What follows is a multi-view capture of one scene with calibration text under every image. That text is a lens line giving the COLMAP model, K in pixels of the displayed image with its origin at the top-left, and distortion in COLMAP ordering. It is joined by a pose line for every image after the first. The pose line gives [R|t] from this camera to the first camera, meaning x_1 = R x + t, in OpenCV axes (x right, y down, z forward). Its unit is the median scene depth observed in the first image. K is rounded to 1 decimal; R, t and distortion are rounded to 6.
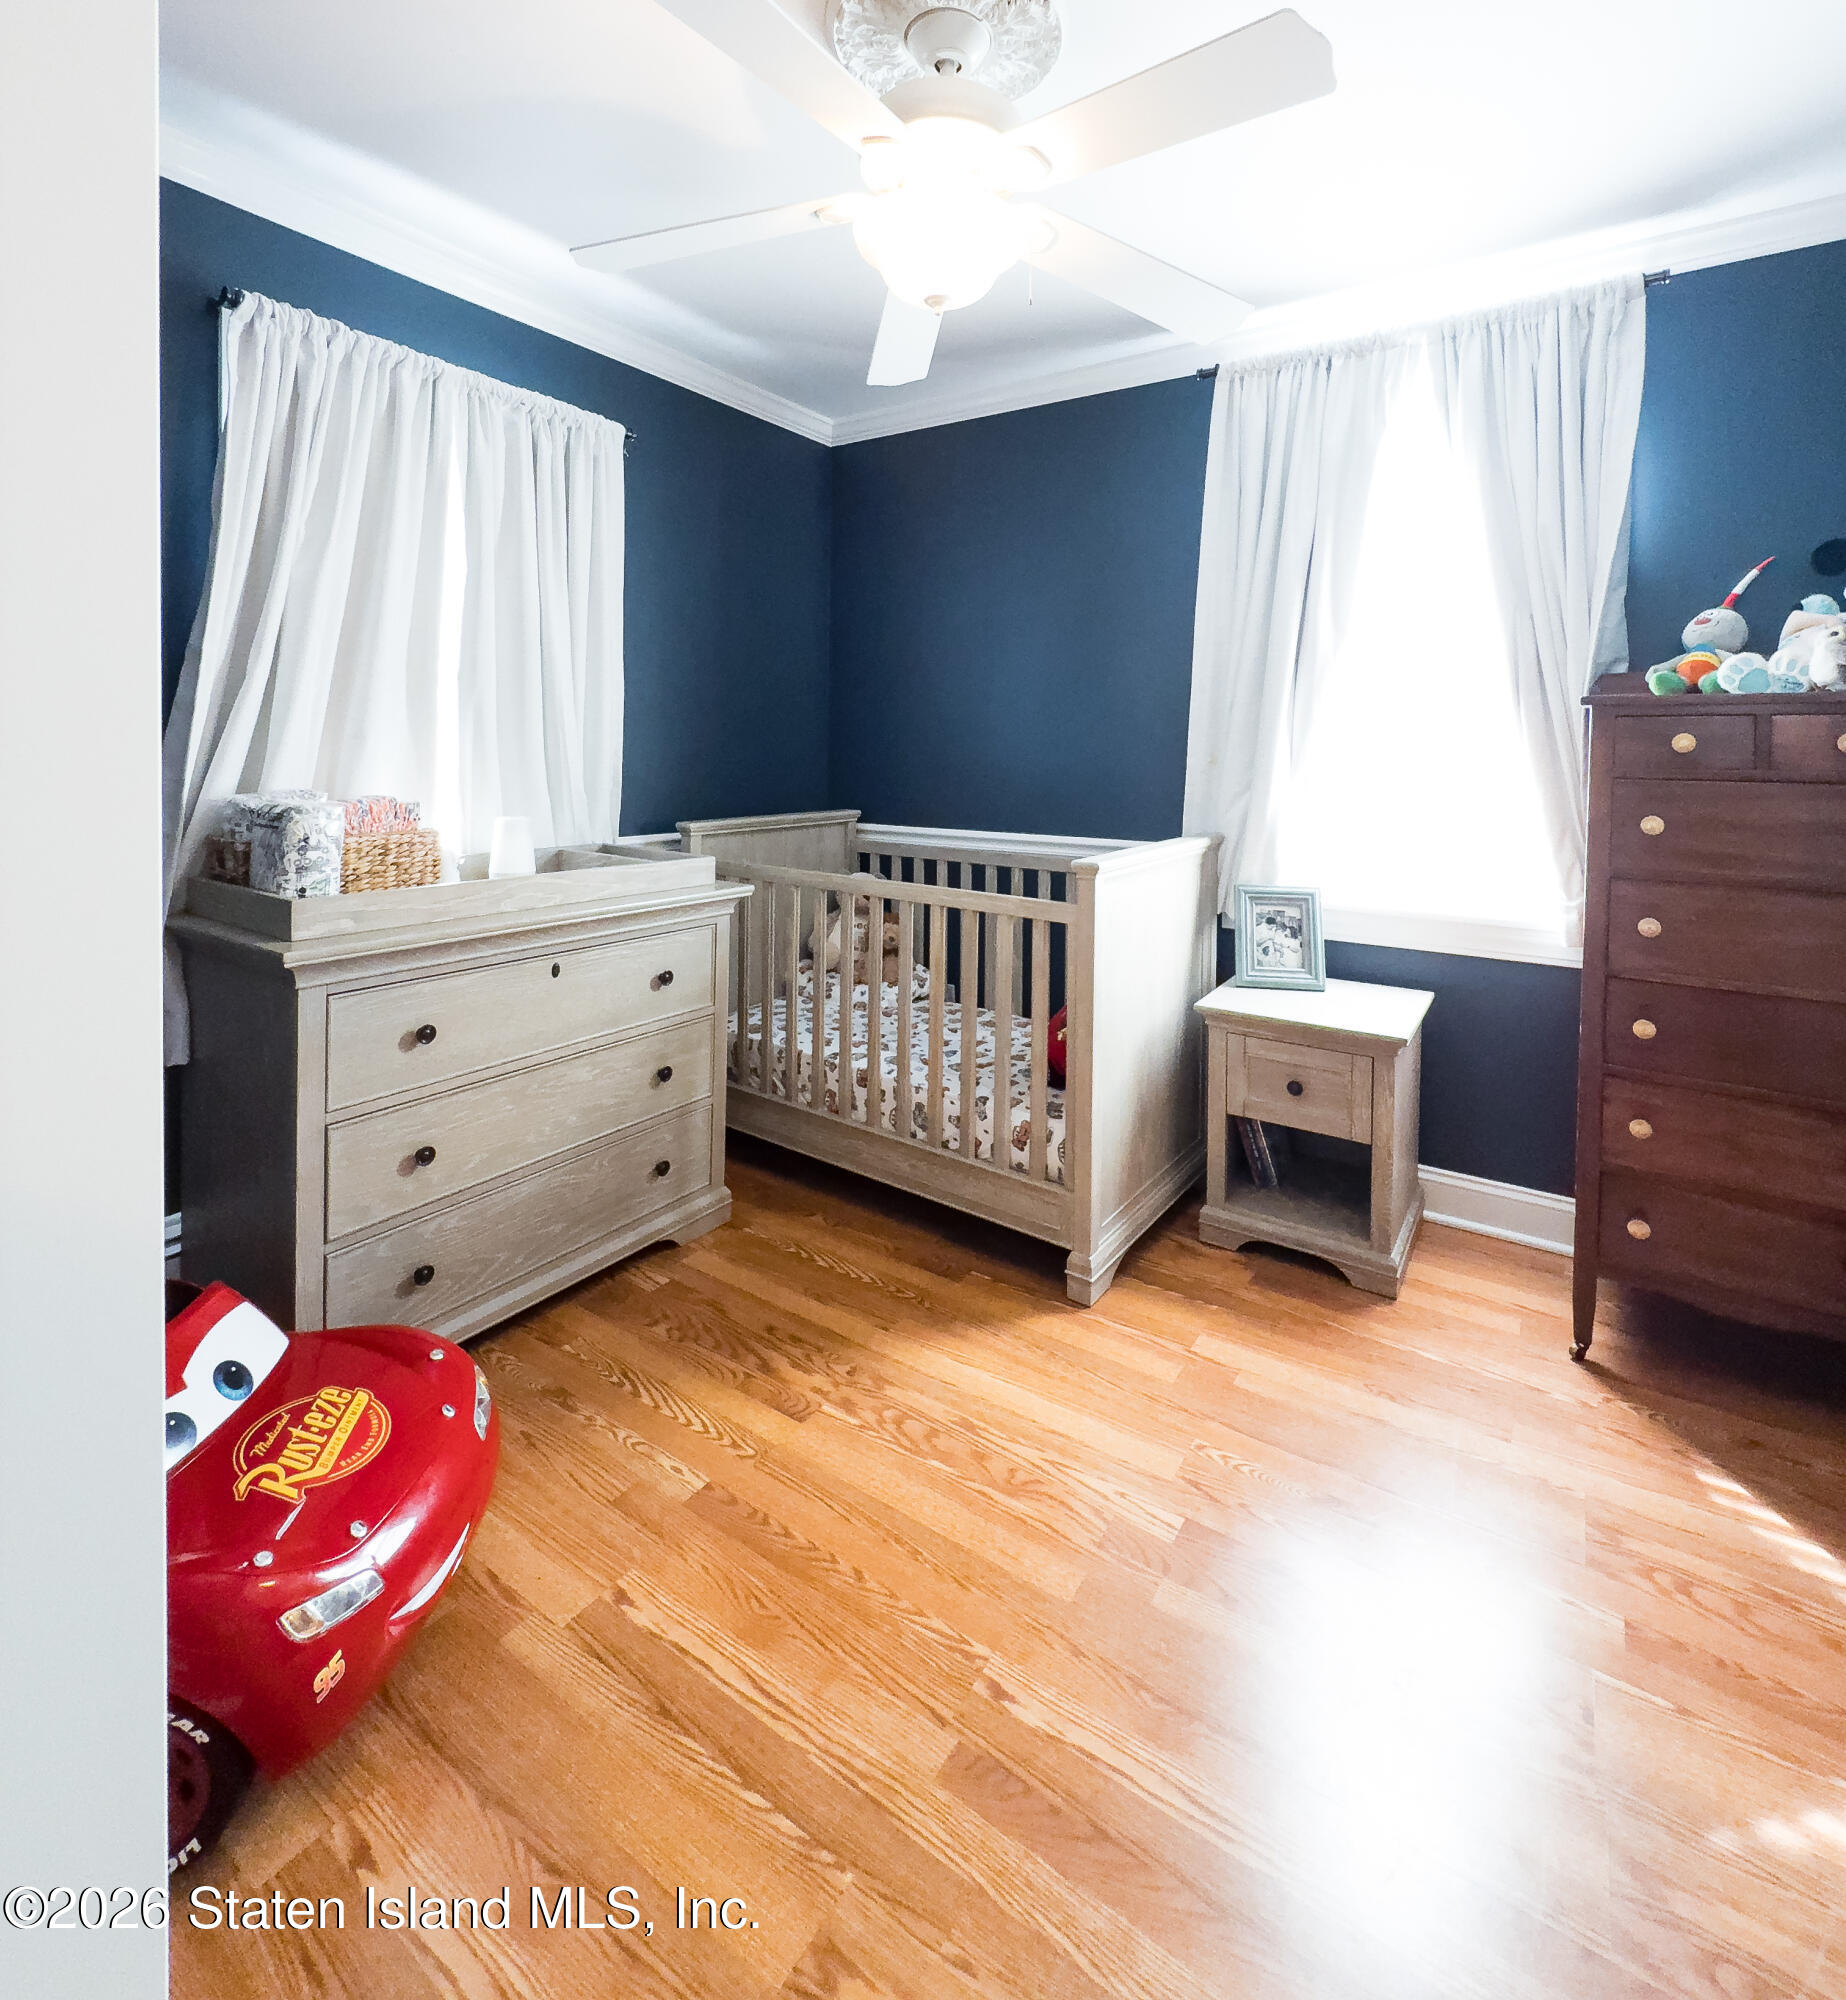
lens RADIAL K [[990.4, 0, 926.4], [0, 990.4, 761.7], [0, 0, 1]] dist [0.001012, -0.000344]
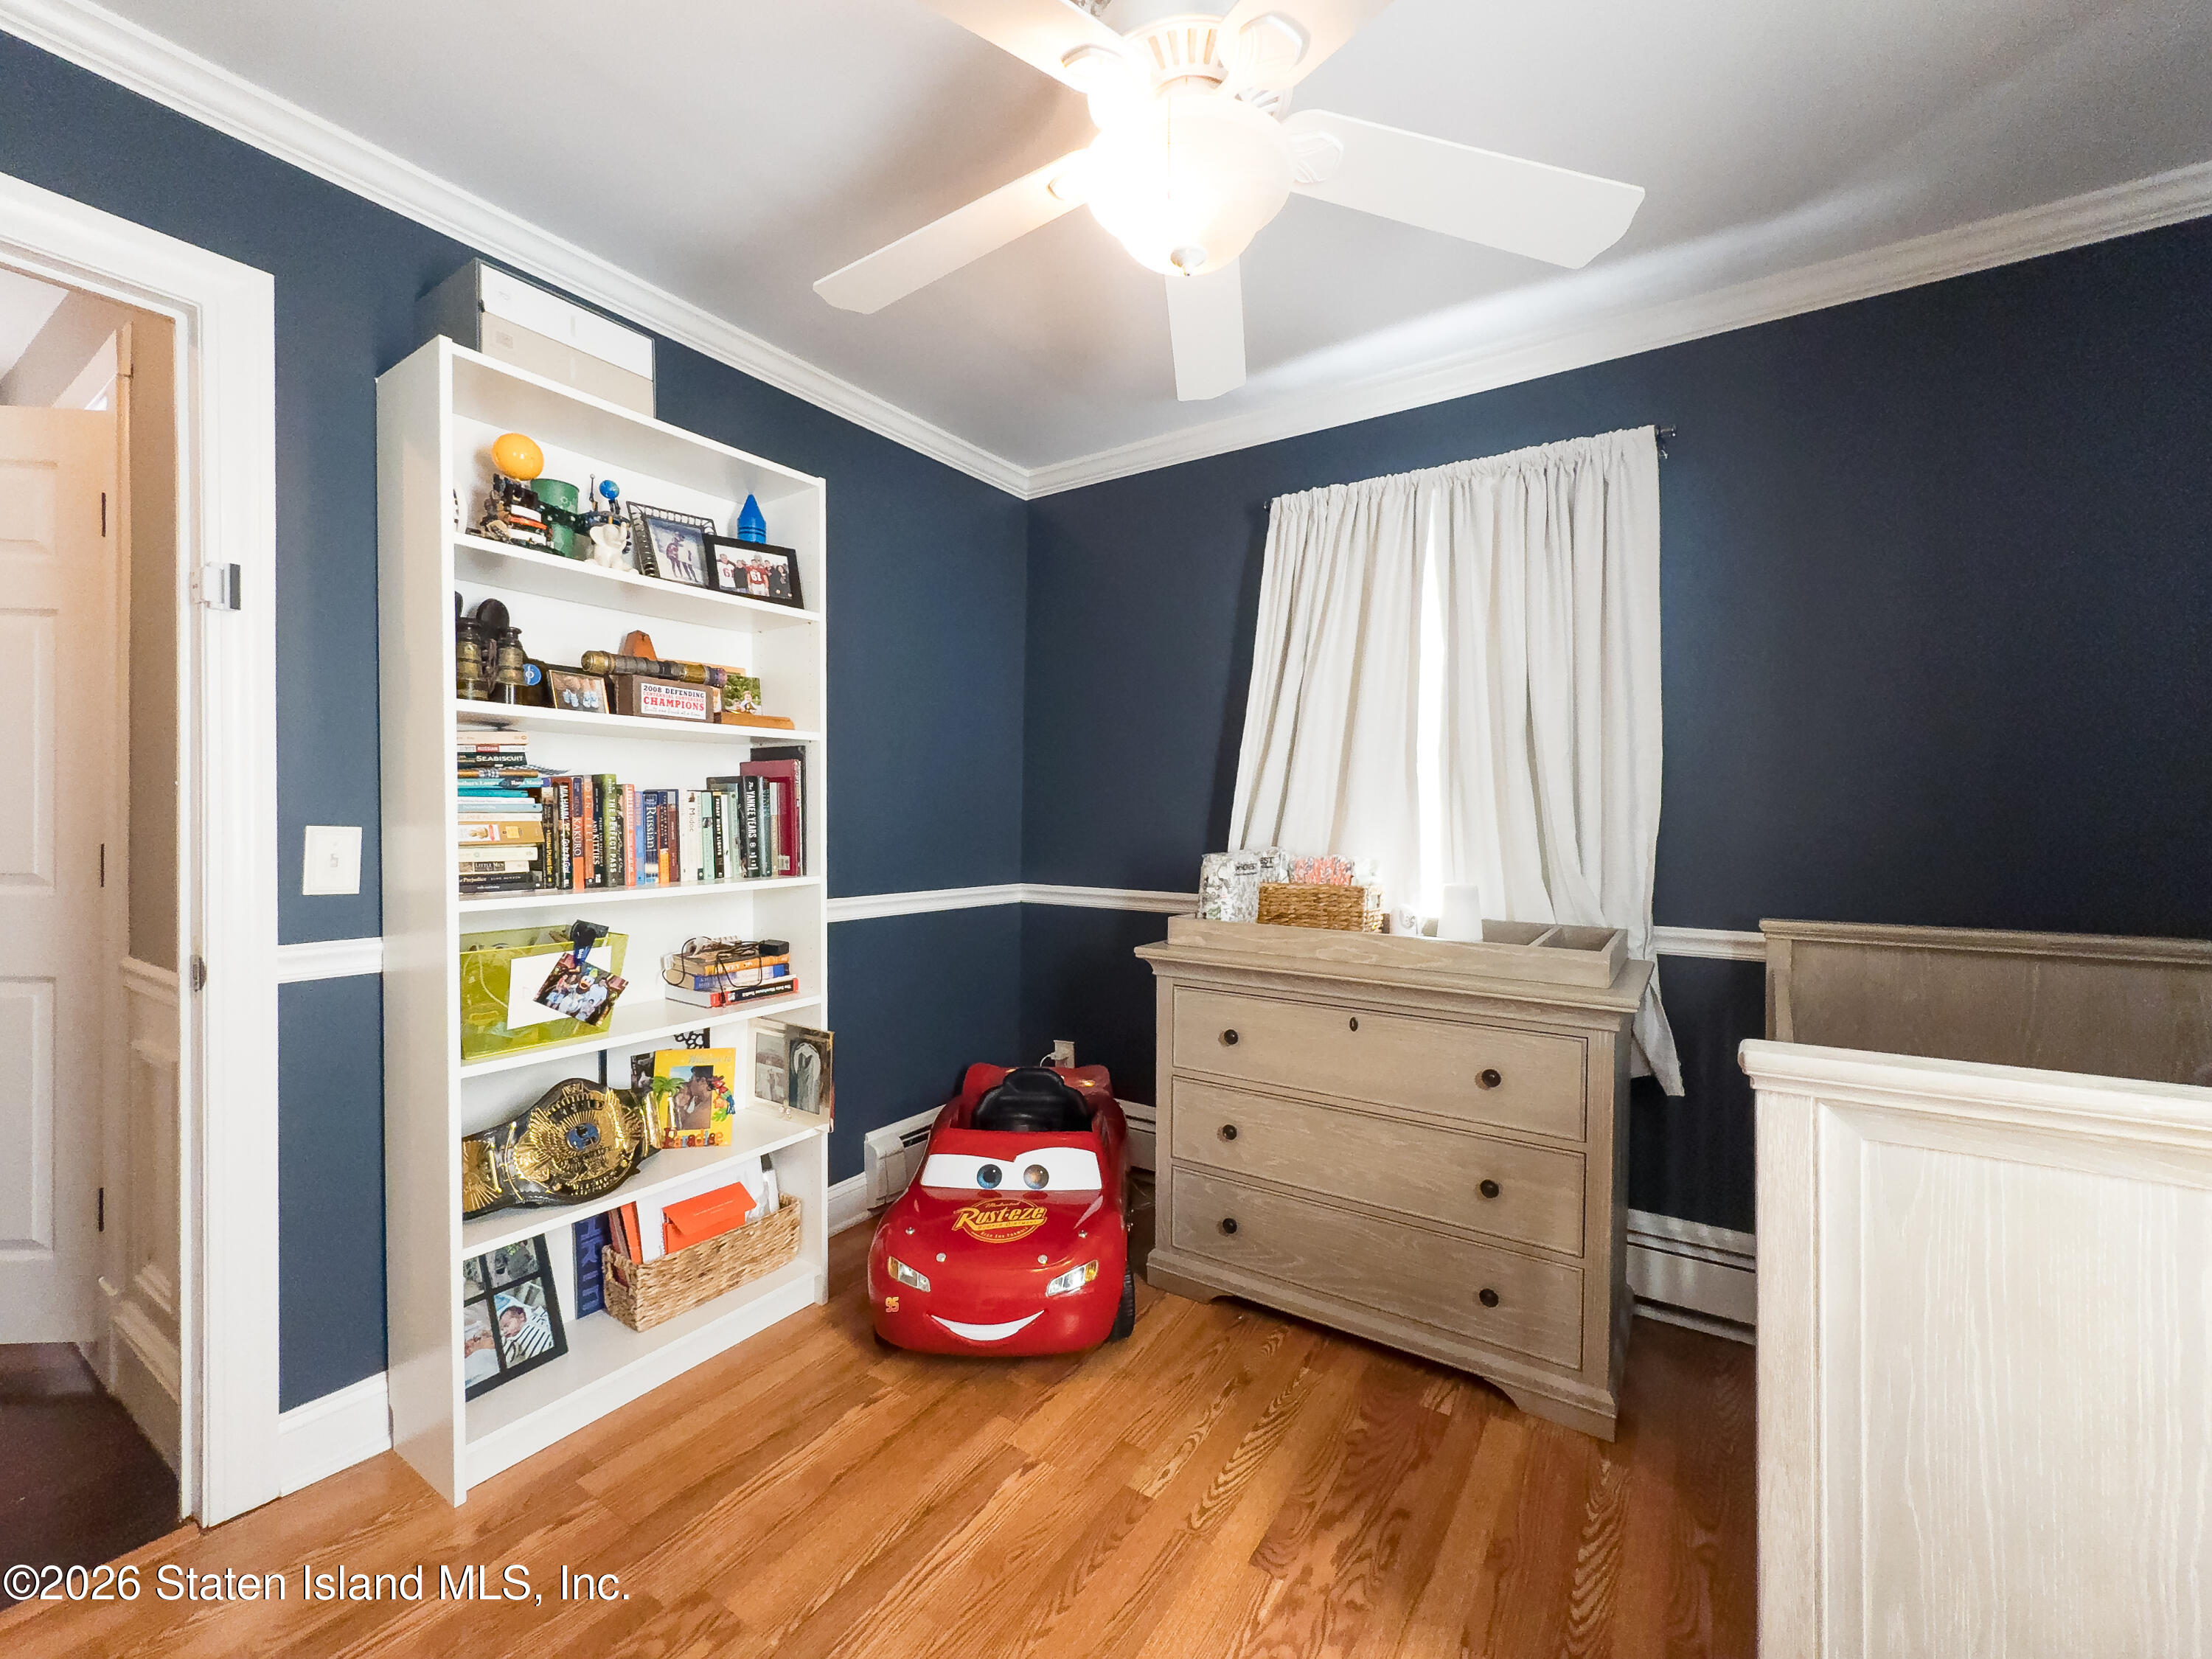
lens RADIAL K [[914.1, 0, 1107.5], [0, 914.1, 821.5], [0, 0, 1]] dist [-0.001431, 0.000528]
pose [[0.001512, -0.010616, -0.999943, 0.590054], [-0.021045, 0.999722, -0.010645, 0.010484], [0.999777, 0.021060, 0.001288, 0.720760]]
